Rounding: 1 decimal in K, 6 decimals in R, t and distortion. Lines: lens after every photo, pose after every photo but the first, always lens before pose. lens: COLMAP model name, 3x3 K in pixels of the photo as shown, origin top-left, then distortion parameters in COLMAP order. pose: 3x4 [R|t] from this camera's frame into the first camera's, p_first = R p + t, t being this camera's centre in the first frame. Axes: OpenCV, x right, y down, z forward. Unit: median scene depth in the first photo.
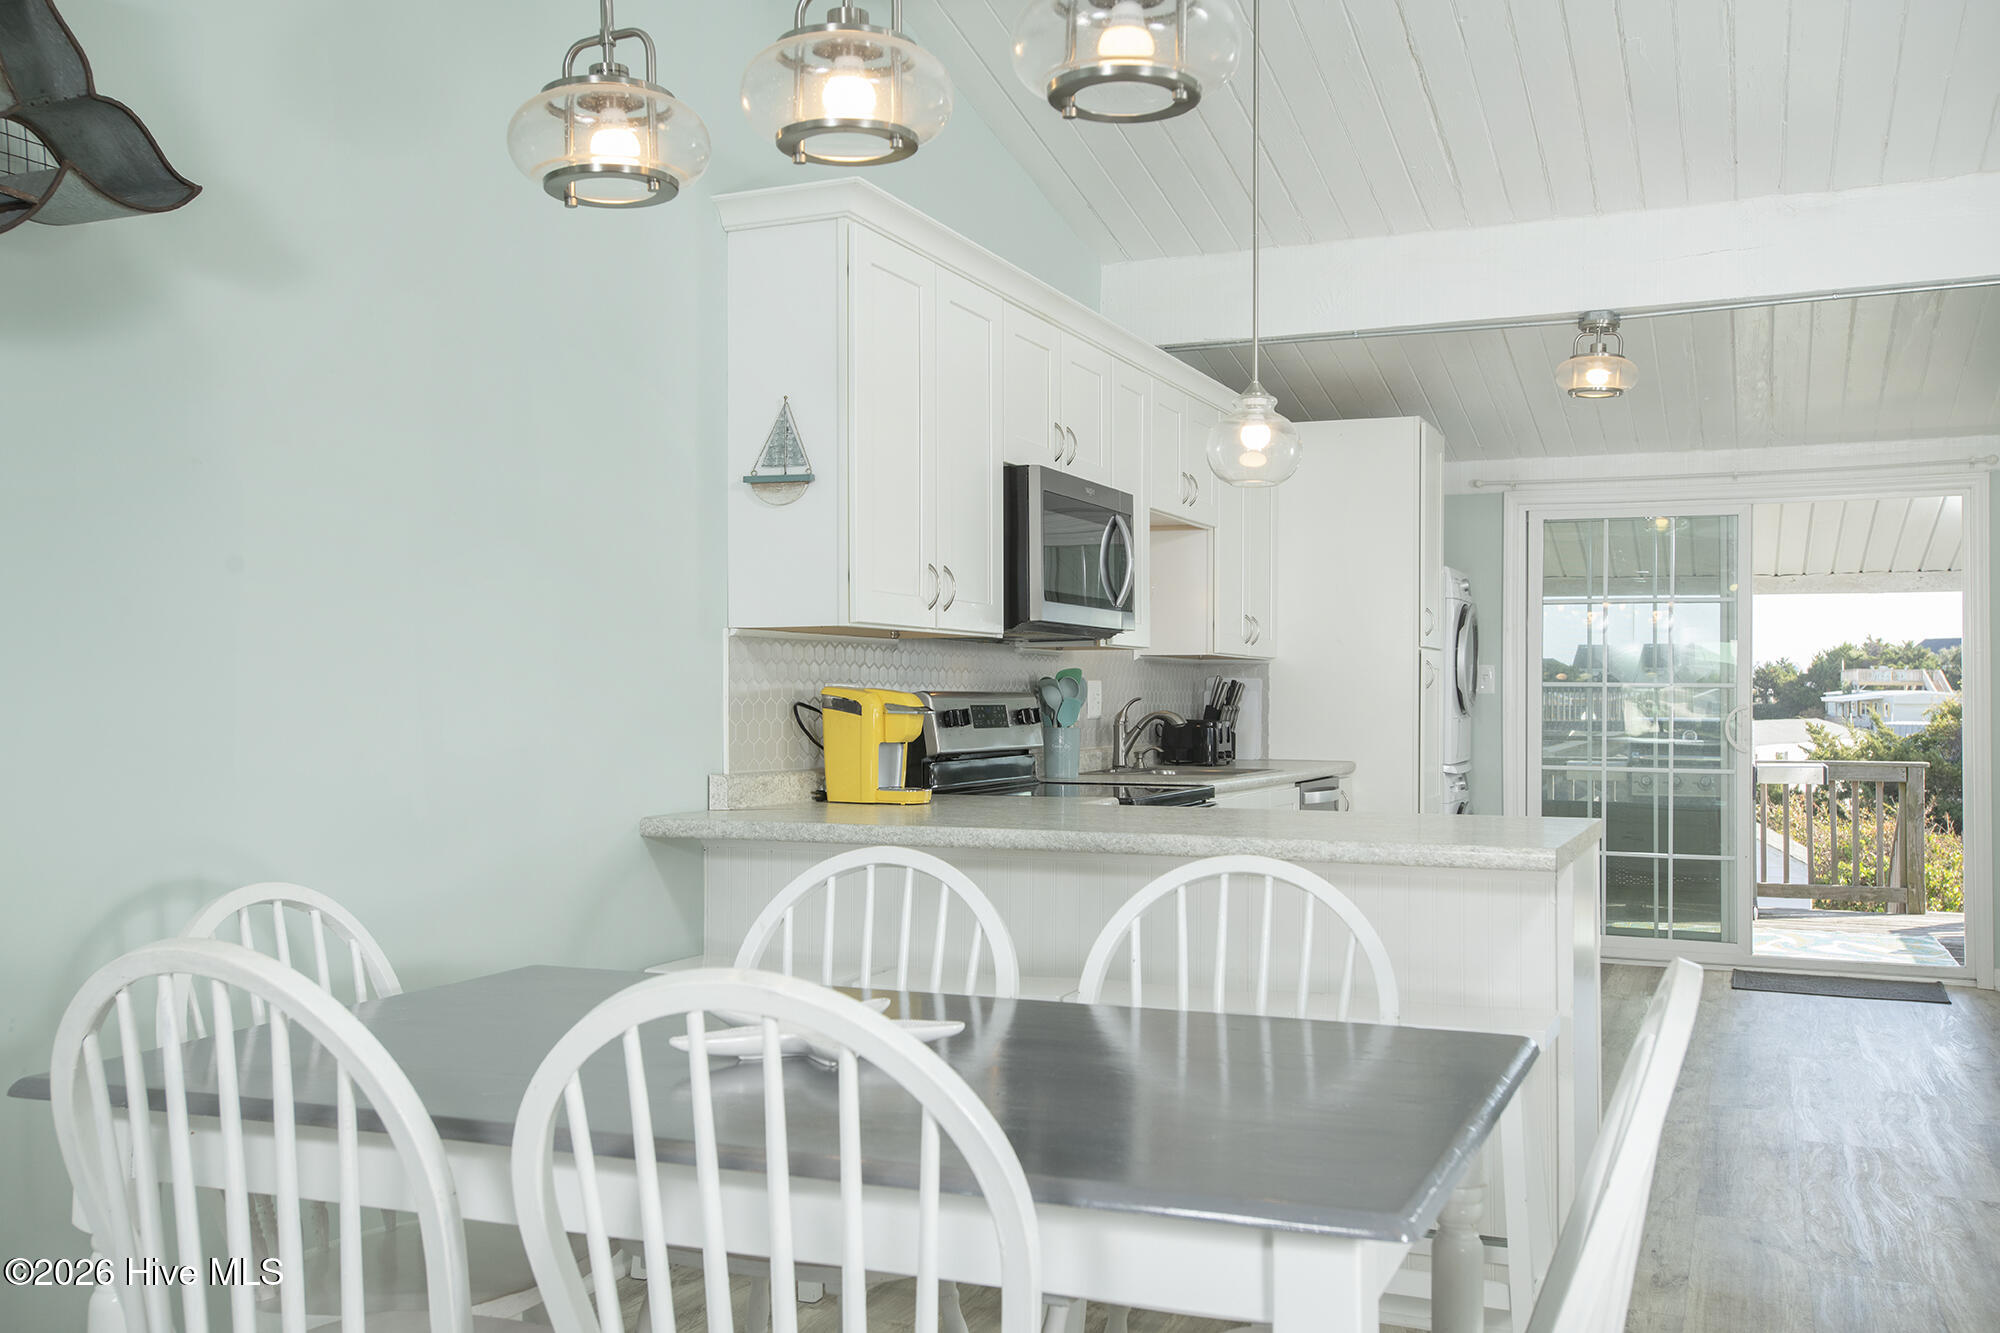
lens RADIAL K [[1824.0, 0, 1000.0], [0, 1824.0, 666.5], [0, 0, 1]] dist [-0.005800, 0.173486]
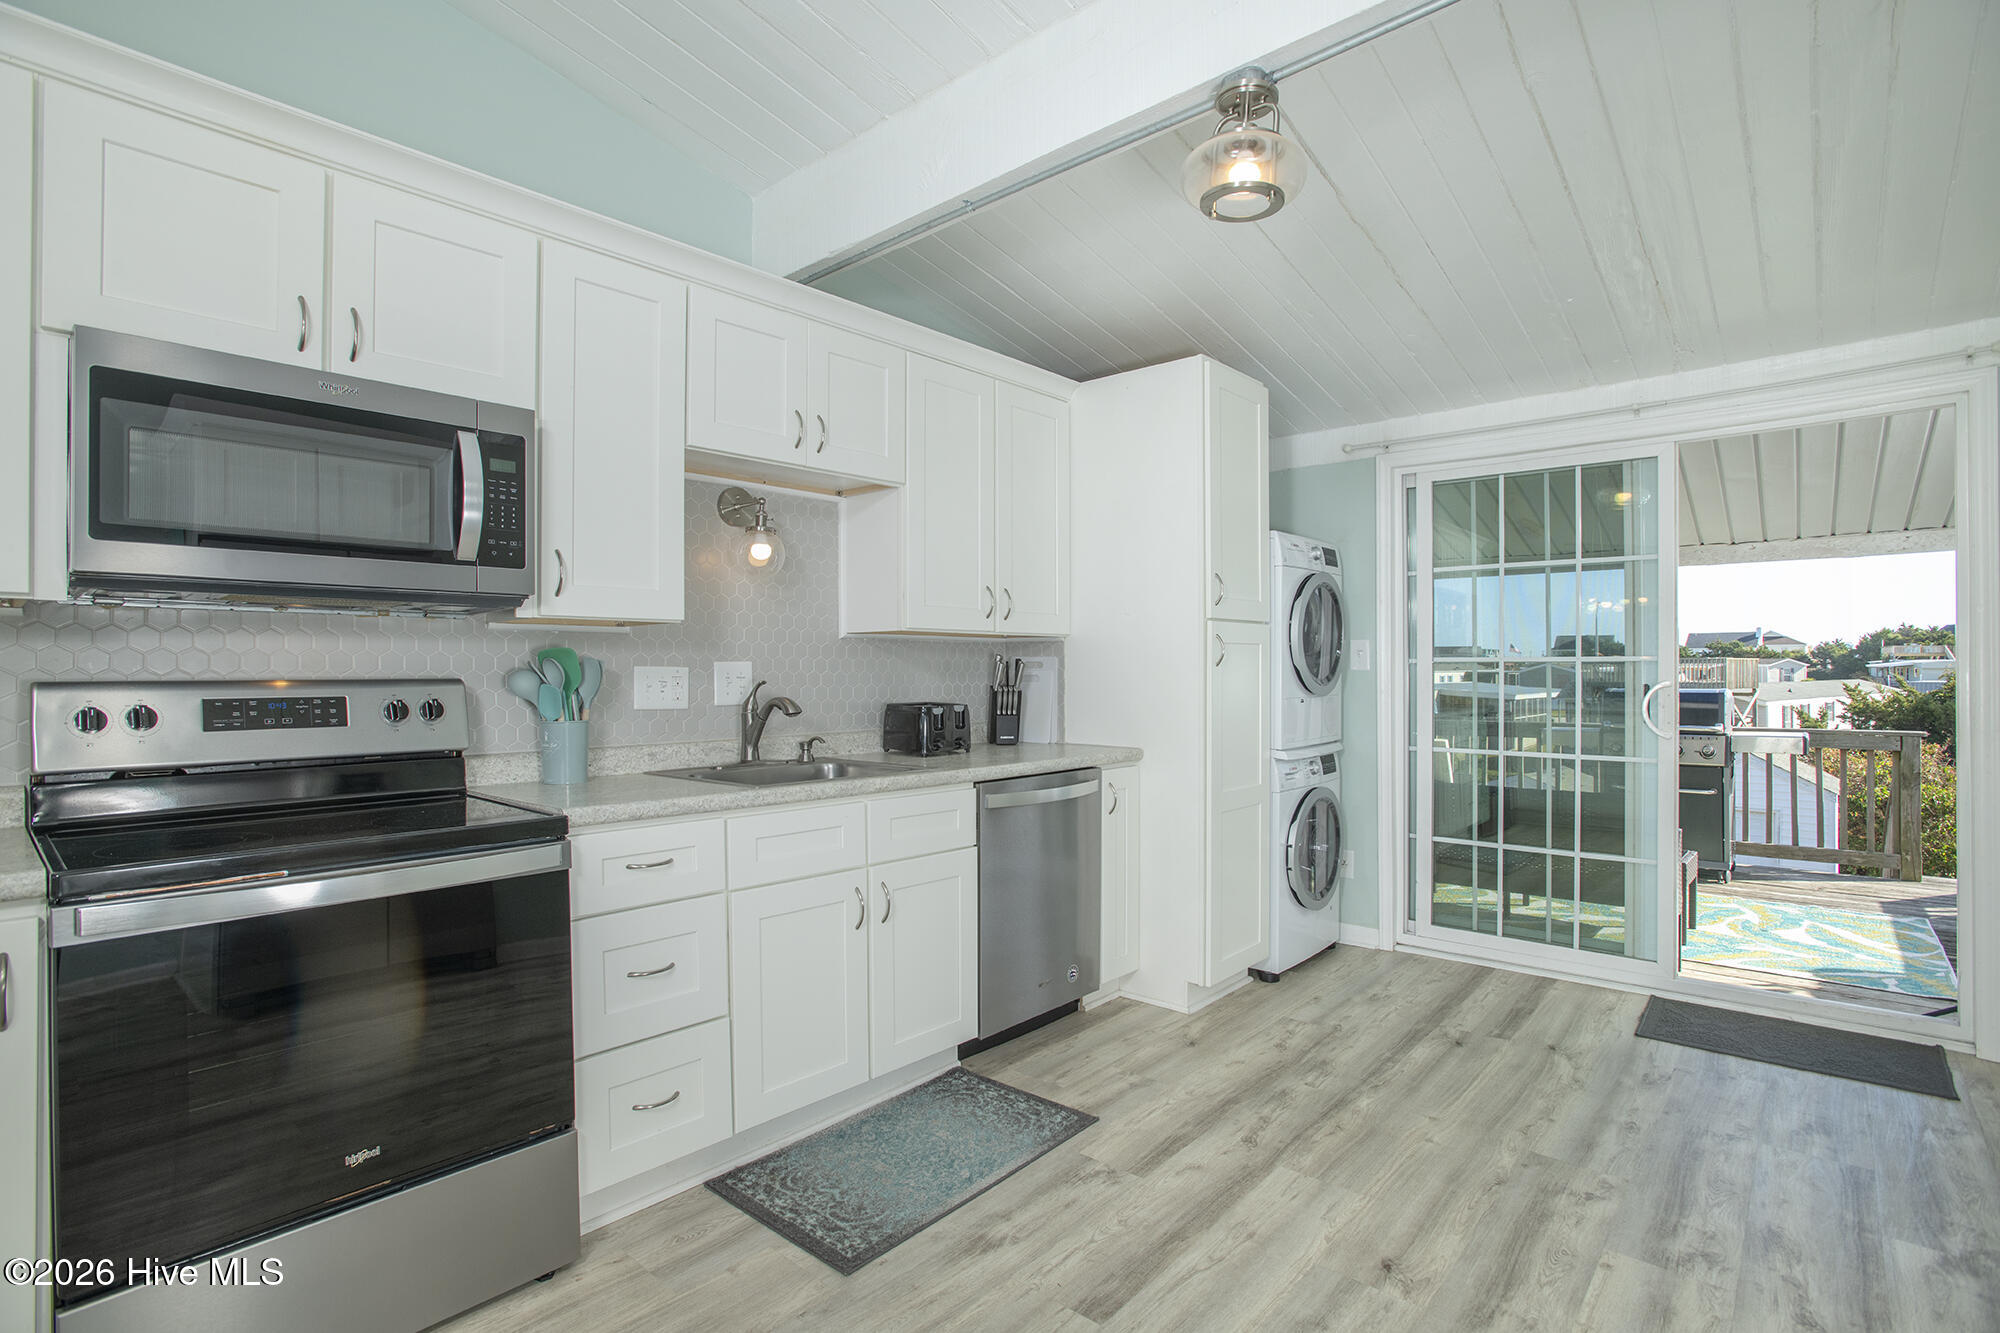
lens RADIAL K [[968.9, 0, 1000.0], [0, 968.9, 666.5], [0, 0, 1]] dist [-0.052700, 0.020637]
pose [[0.947390, -0.009772, -0.319931, 0.266422], [0.013842, 0.999850, 0.010450, 0.005530], [0.319781, -0.014329, 0.947383, 0.498611]]
